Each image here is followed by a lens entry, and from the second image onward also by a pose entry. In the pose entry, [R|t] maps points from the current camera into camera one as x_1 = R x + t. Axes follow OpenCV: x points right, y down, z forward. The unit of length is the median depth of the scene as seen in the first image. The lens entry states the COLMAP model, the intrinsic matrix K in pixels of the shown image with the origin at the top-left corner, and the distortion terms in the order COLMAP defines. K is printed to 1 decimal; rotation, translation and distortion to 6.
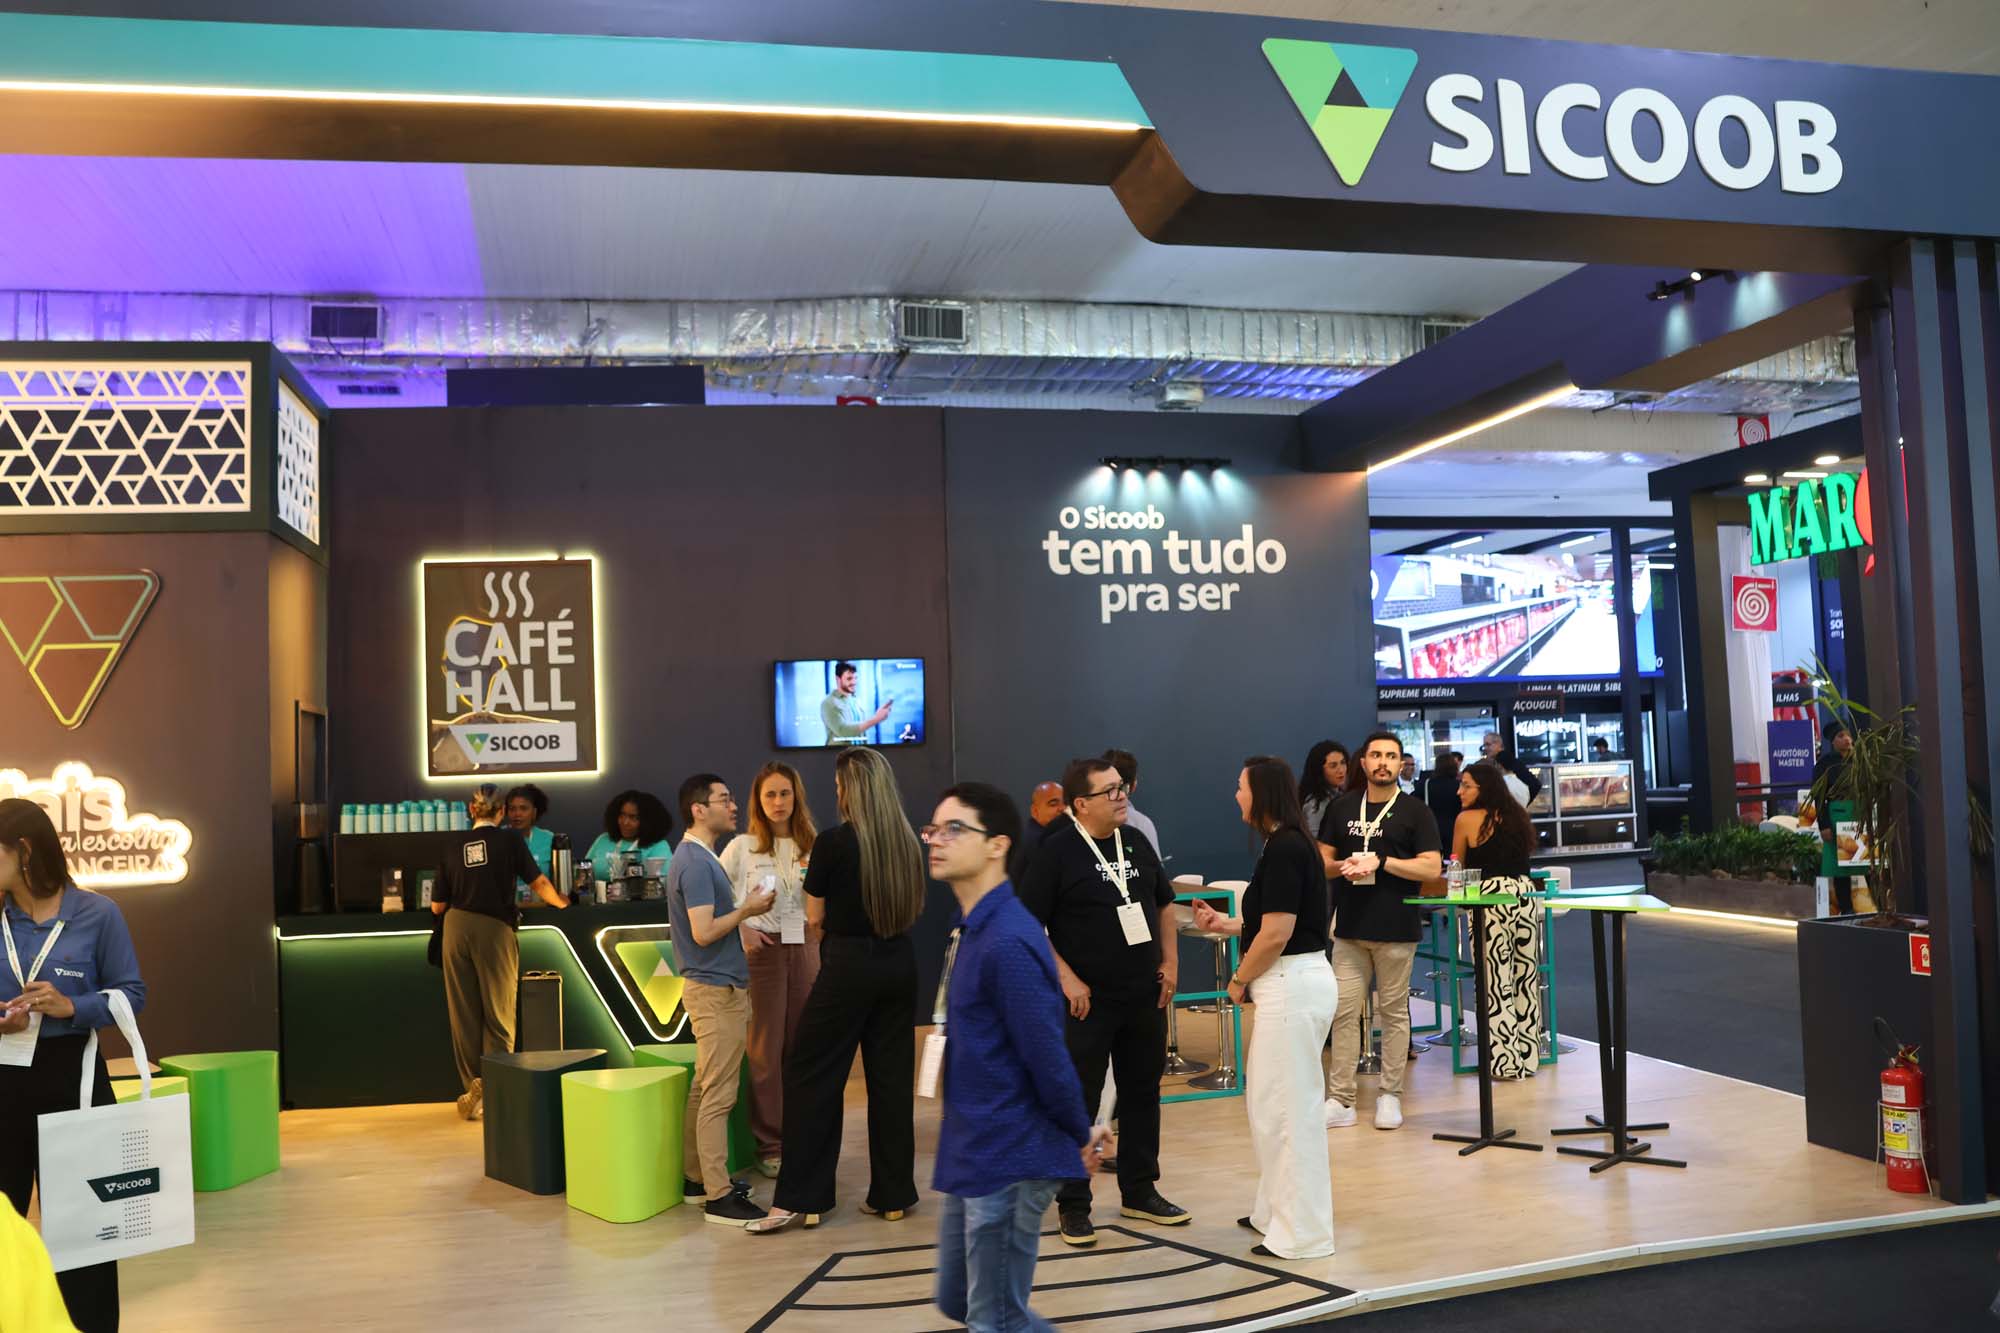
lens RADIAL K [[1734.2, 0, 1001.3], [0, 1734.2, 660.0], [0, 0, 1]] dist [-0.134691, -0.005248]
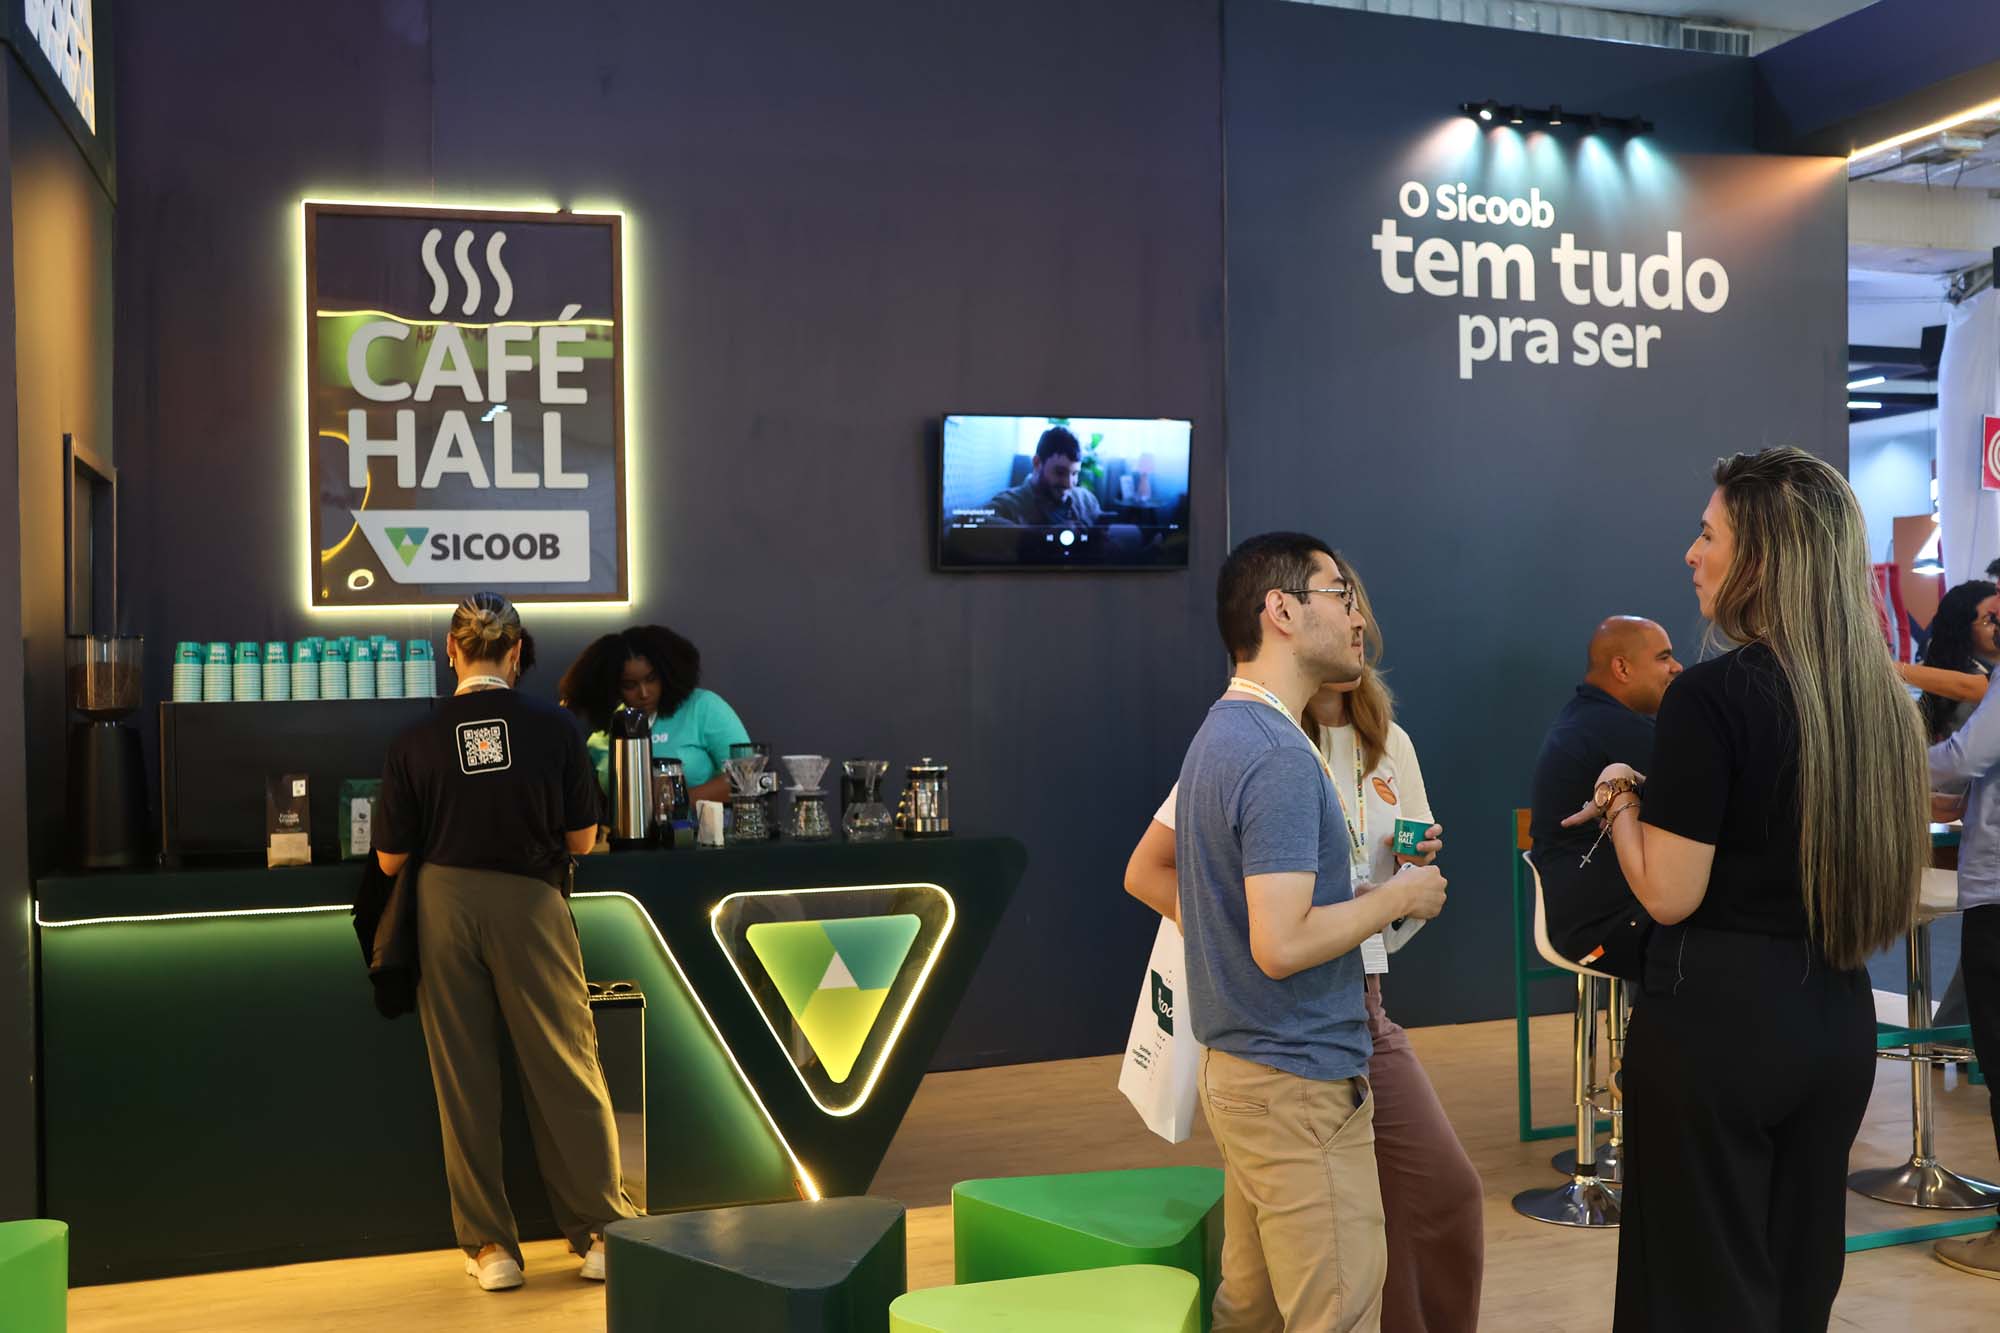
lens RADIAL K [[1938.3, 0, 1000.5], [0, 1938.3, 668.9], [0, 0, 1]] dist [-0.057001, 0.000000]
pose [[0.994191, 0.017776, 0.106148, -0.182131], [-0.024067, 0.998010, 0.058276, 0.047285], [-0.104901, -0.060492, 0.992641, 0.371790]]
